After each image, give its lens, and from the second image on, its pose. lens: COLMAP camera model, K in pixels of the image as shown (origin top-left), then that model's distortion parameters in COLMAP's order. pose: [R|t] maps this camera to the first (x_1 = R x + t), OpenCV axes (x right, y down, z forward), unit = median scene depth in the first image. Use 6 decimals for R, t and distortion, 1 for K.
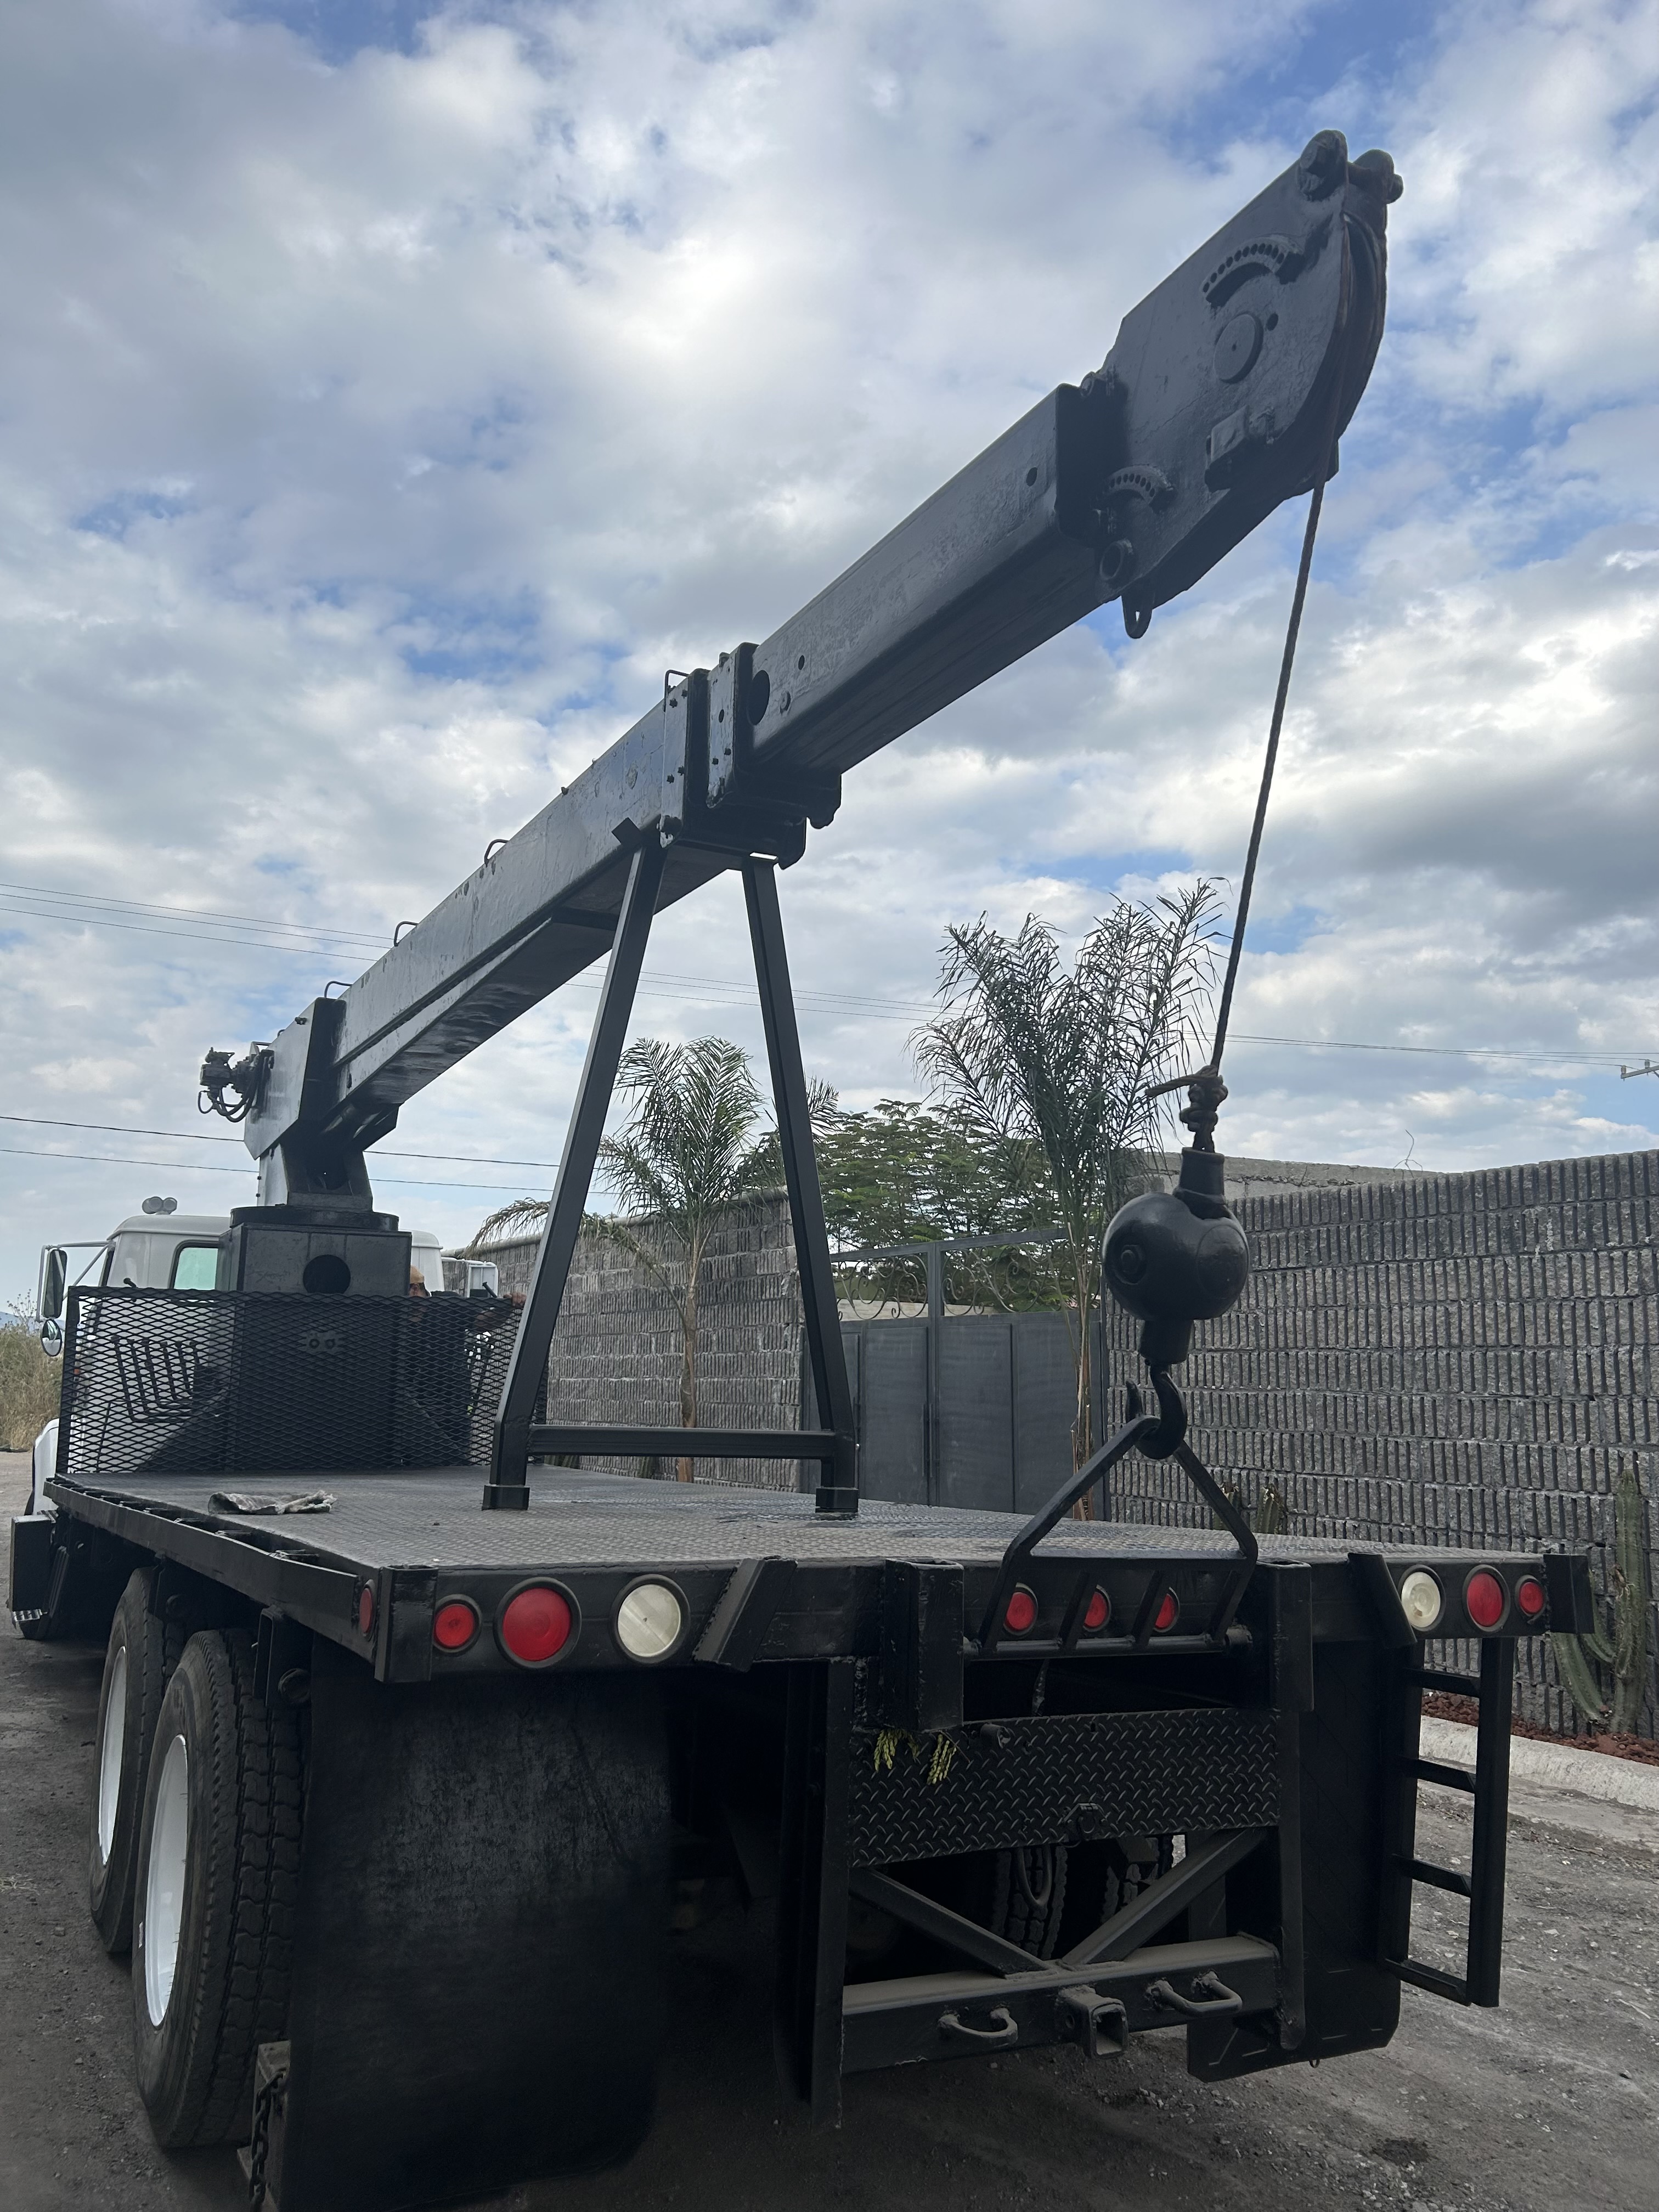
lens RADIAL K [[1665.0, 0, 873.1], [0, 1665.0, 1116.4], [0, 0, 1]] dist [0.055920, -0.060043]
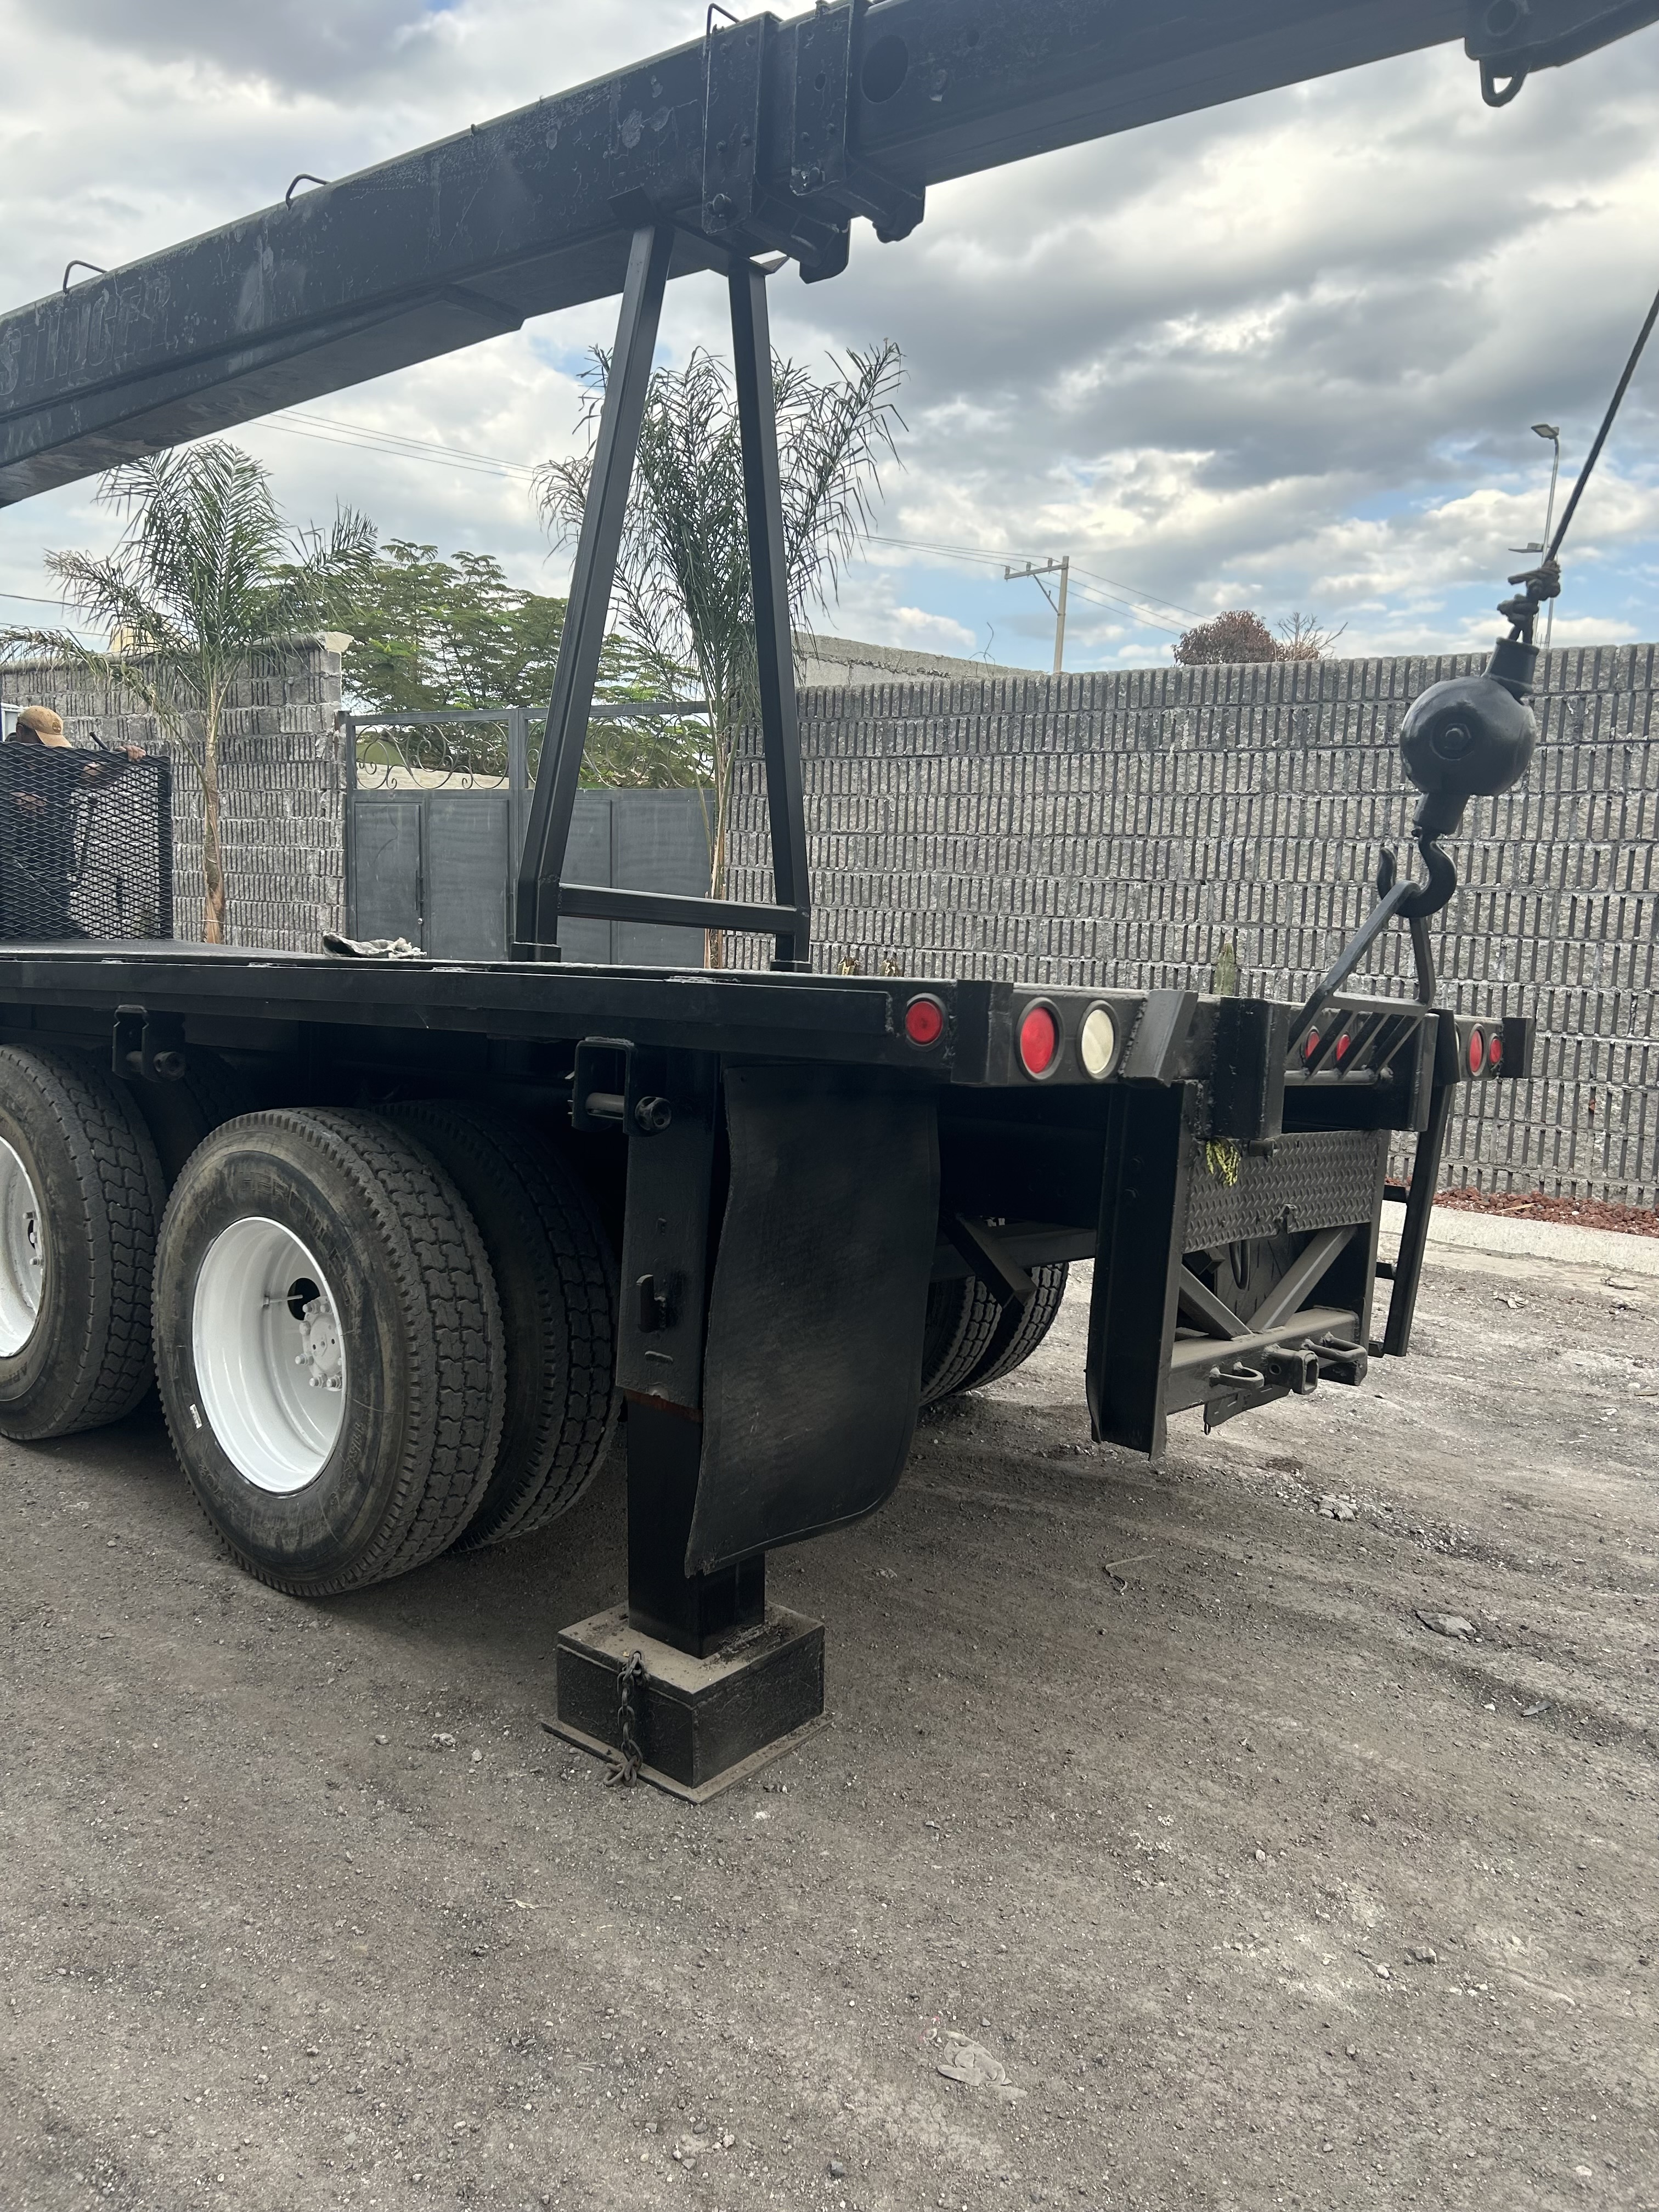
lens RADIAL K [[1665.0, 0, 826.7], [0, 1665.0, 1112.4], [0, 0, 1]] dist [0.055920, -0.060043]
pose [[0.922793, -0.034075, 0.383786, -0.228833], [-0.082692, 0.955356, 0.283651, 0.014061], [-0.376318, -0.293487, 0.878778, 0.045016]]
